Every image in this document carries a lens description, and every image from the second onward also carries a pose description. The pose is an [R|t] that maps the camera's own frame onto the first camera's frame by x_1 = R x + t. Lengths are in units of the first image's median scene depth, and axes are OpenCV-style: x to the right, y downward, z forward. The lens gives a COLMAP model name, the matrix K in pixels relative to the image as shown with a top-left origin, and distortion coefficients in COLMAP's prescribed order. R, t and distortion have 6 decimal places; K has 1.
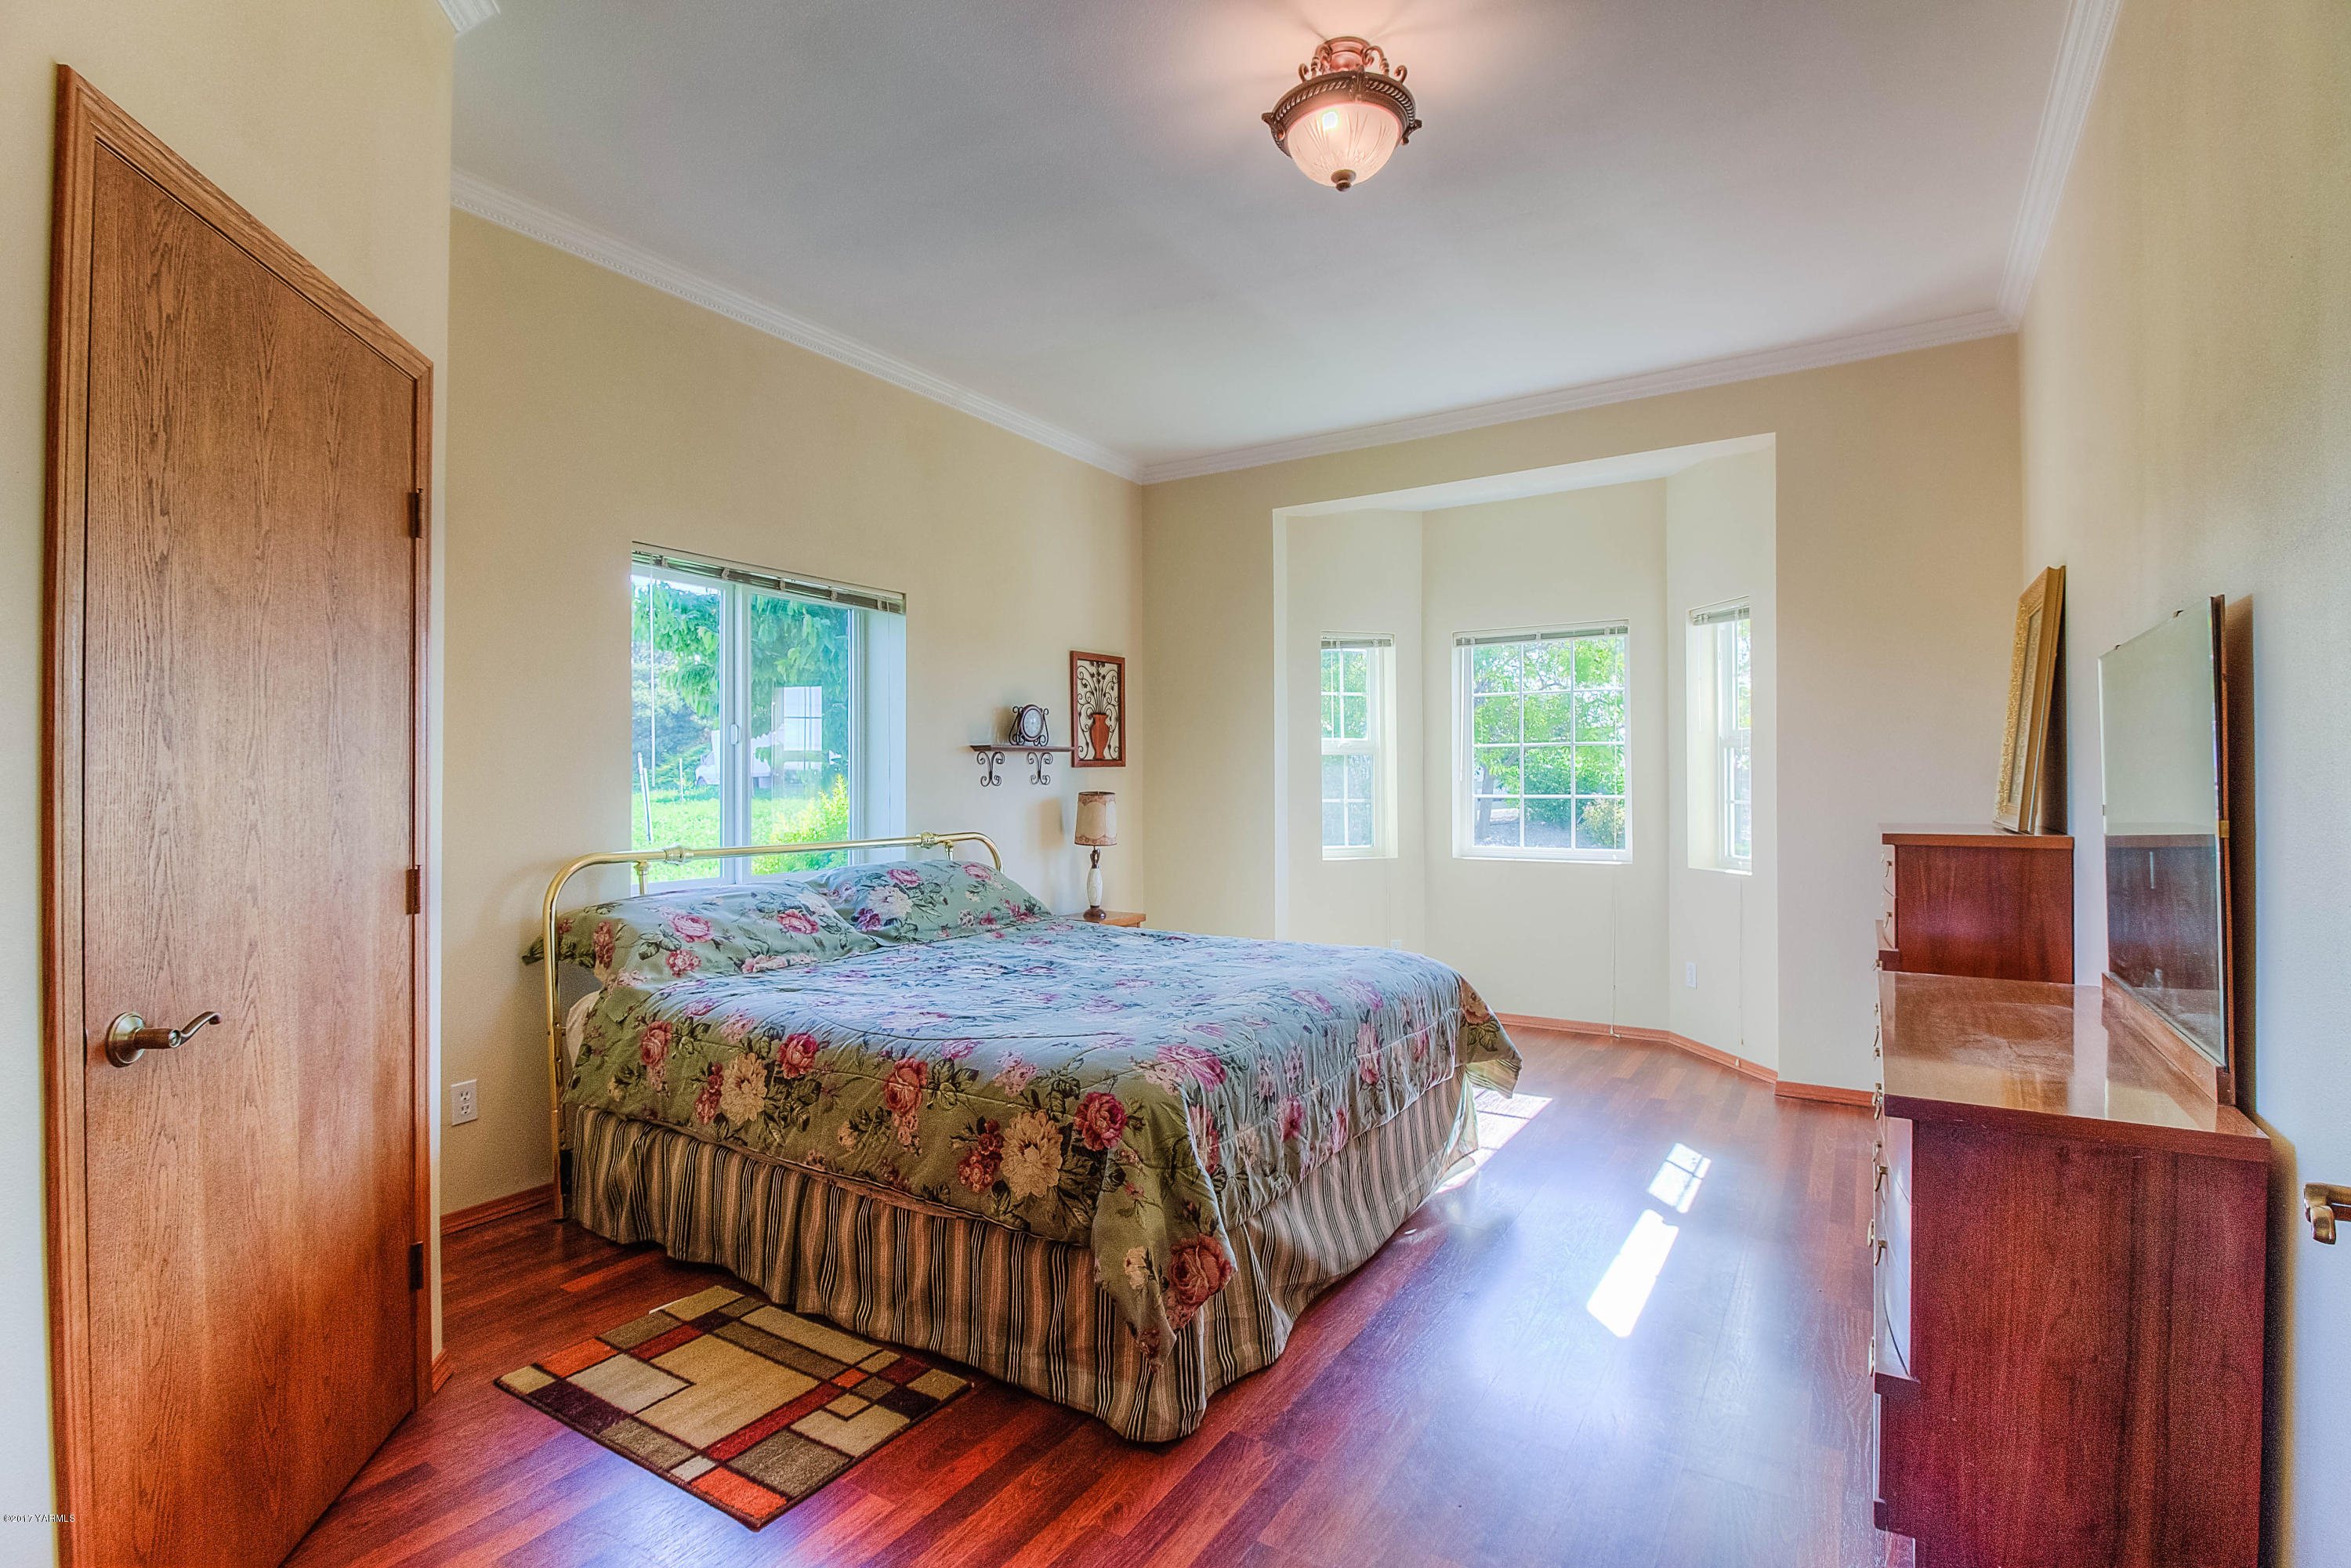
lens RADIAL K [[1122.3, 0, 1171.9], [0, 1122.3, 779.8], [0, 0, 1]] dist [-0.005512, -0.005706]
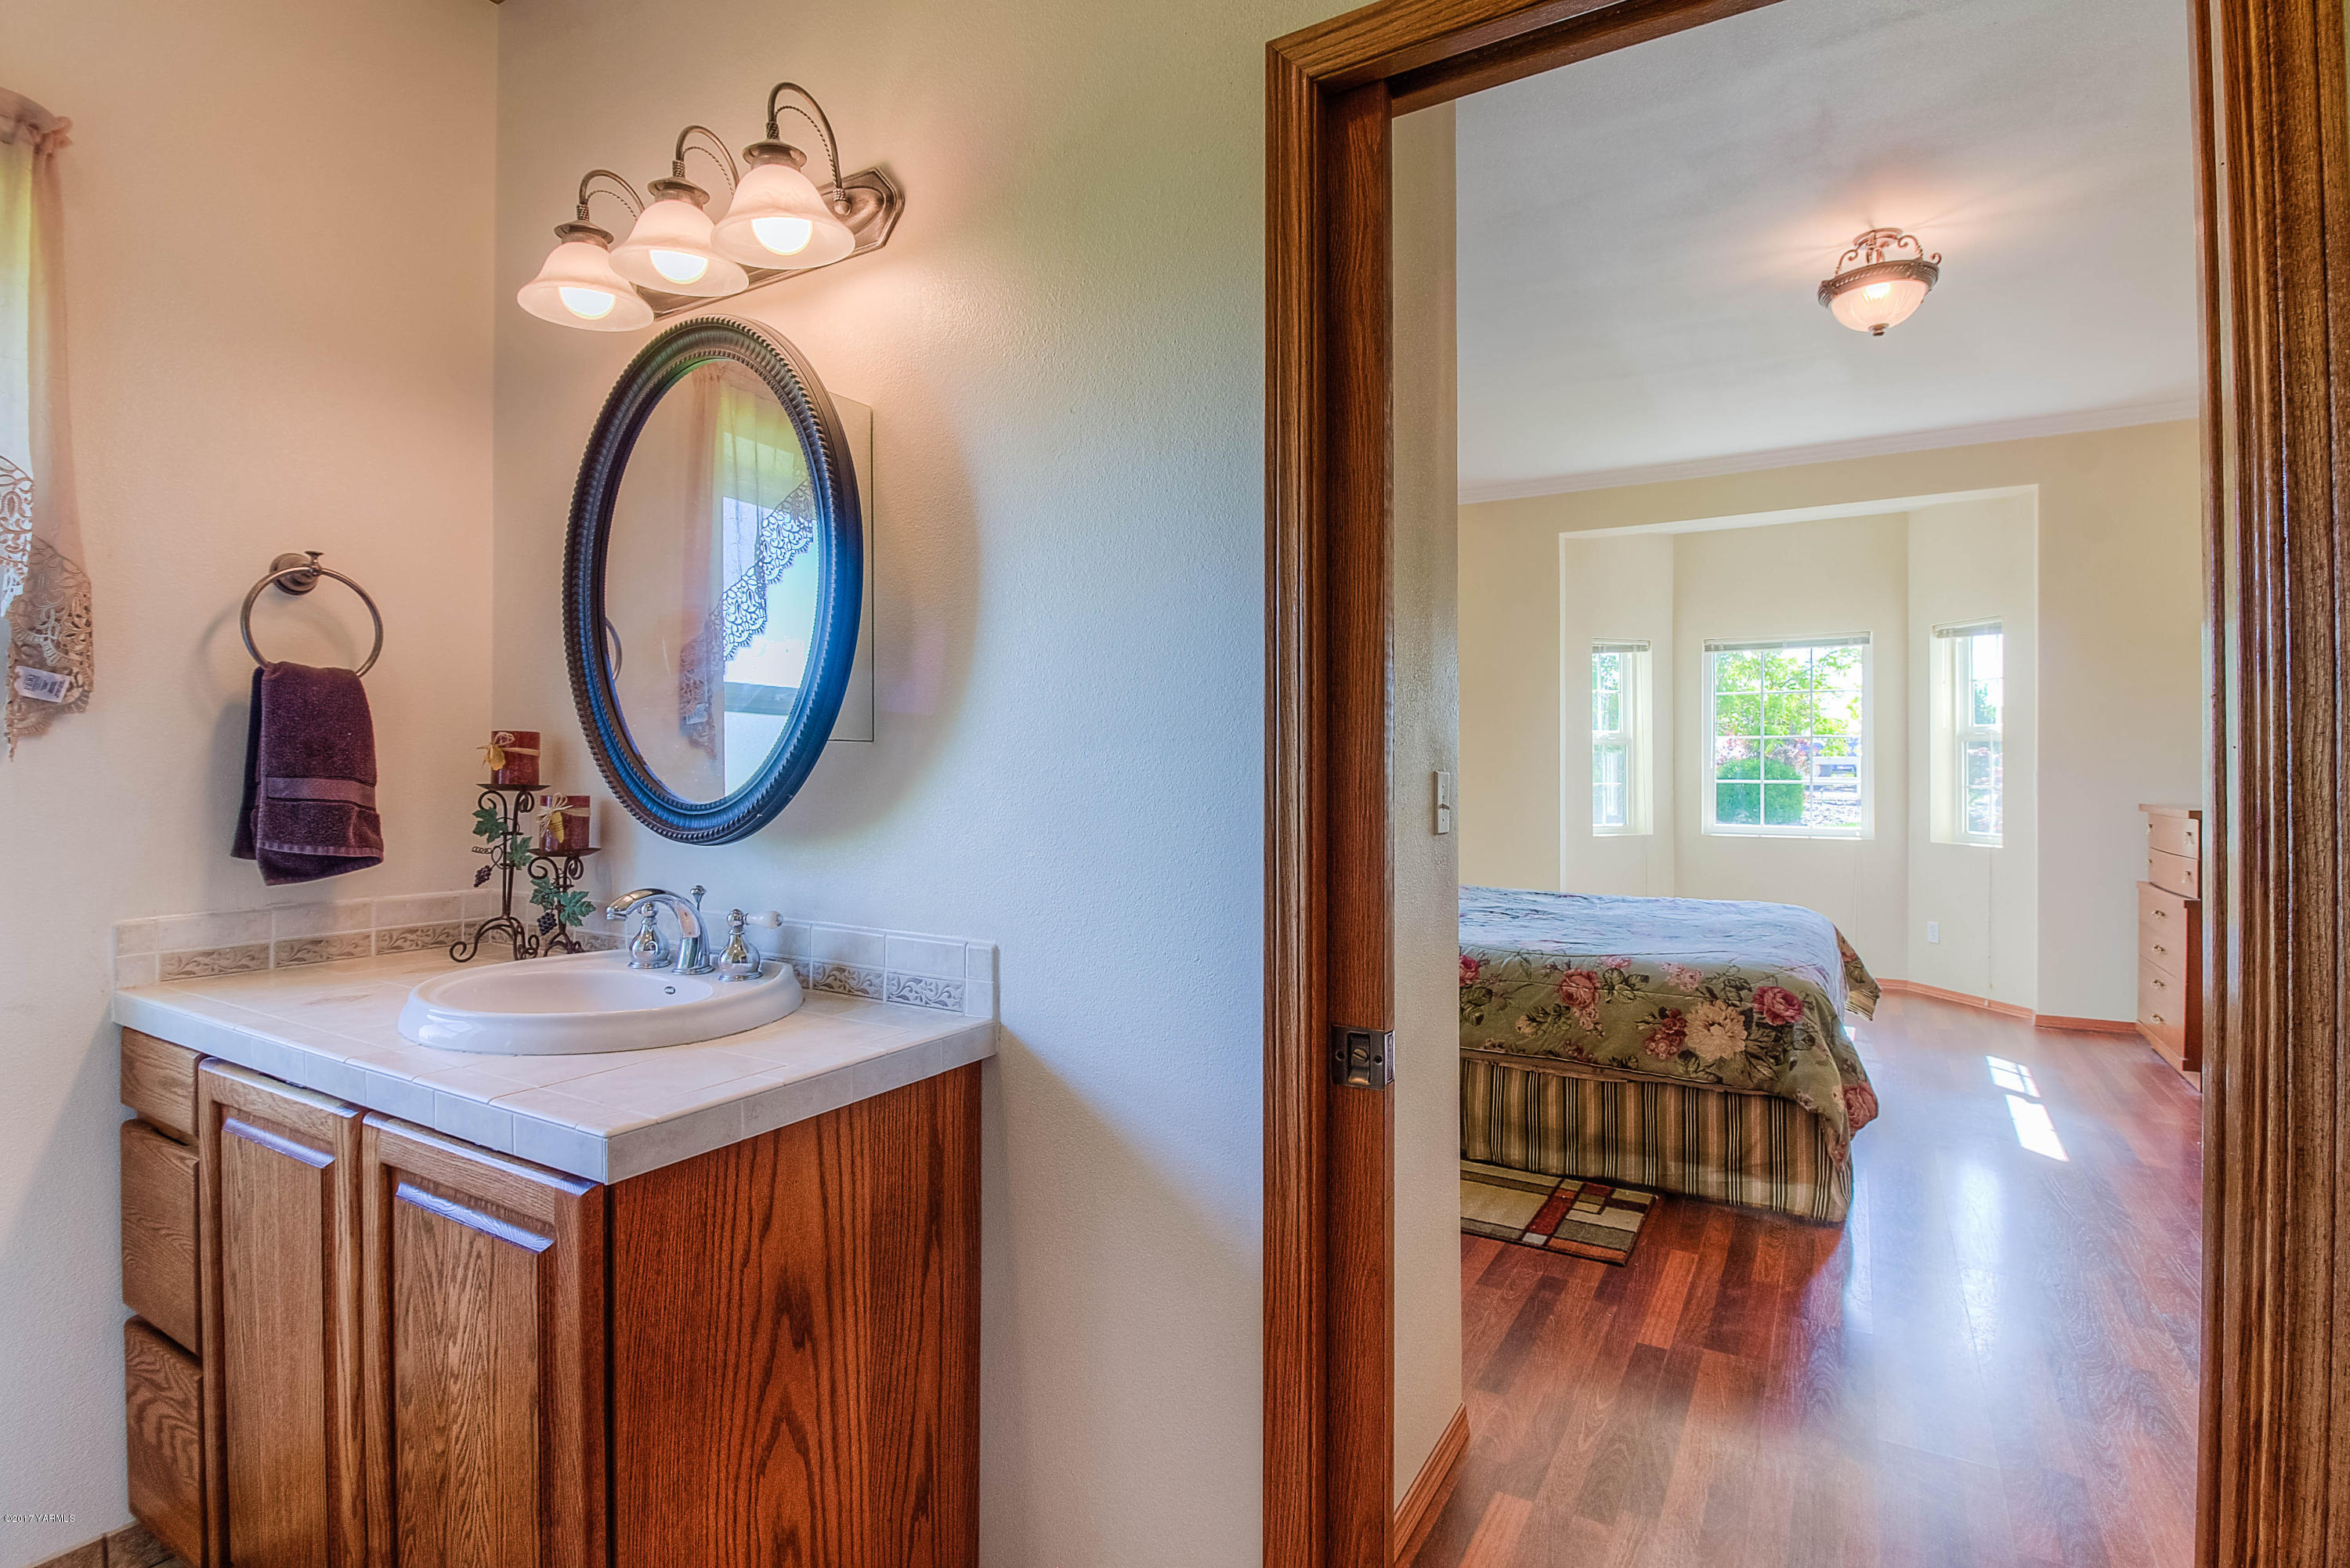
lens RADIAL K [[1121.8, 0, 1185.3], [0, 1121.8, 770.1], [0, 0, 1]] dist [-0.005512, -0.005706]
pose [[0.999912, 0.004516, 0.012497, -0.787293], [-0.004579, 0.999977, 0.005010, -0.000606], [-0.012474, -0.005066, 0.999909, -0.396006]]
